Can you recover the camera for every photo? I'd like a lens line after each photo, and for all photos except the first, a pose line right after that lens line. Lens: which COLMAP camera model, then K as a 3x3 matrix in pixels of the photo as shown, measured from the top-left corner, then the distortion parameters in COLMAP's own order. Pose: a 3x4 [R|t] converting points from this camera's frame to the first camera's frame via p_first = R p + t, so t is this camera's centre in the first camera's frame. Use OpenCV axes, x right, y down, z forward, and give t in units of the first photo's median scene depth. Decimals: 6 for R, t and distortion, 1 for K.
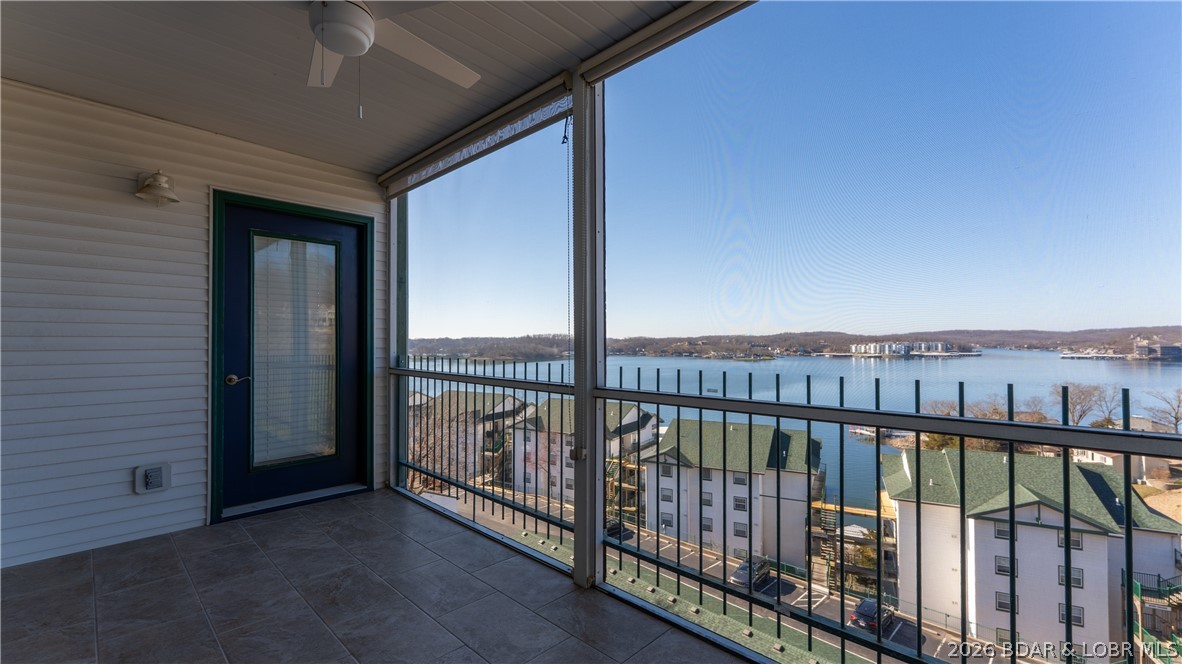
lens RADIAL K [[498.9, 0, 591.0], [0, 498.9, 332.0], [0, 0, 1]] dist [-0.000465, -0.000041]
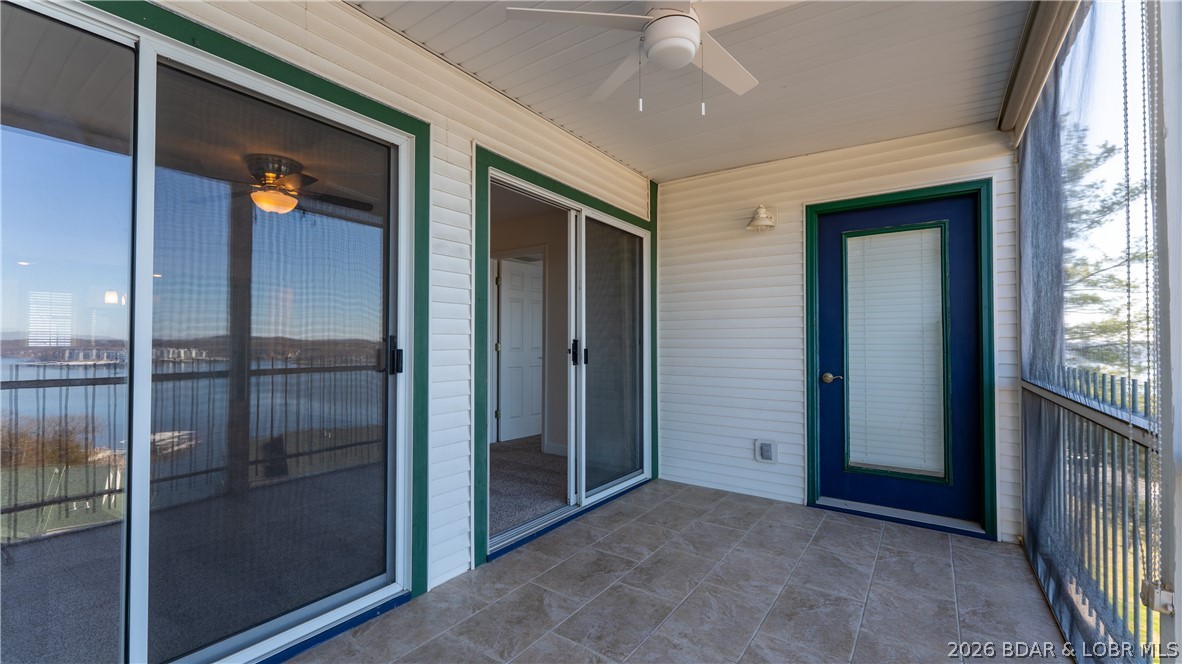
lens RADIAL K [[498.9, 0, 591.0], [0, 498.9, 332.0], [0, 0, 1]] dist [-0.000465, -0.000041]
pose [[0.136889, -0.021018, -0.990363, 0.264716], [0.016879, 0.999679, -0.018883, 0.009374], [0.990443, -0.014132, 0.137199, 0.347090]]
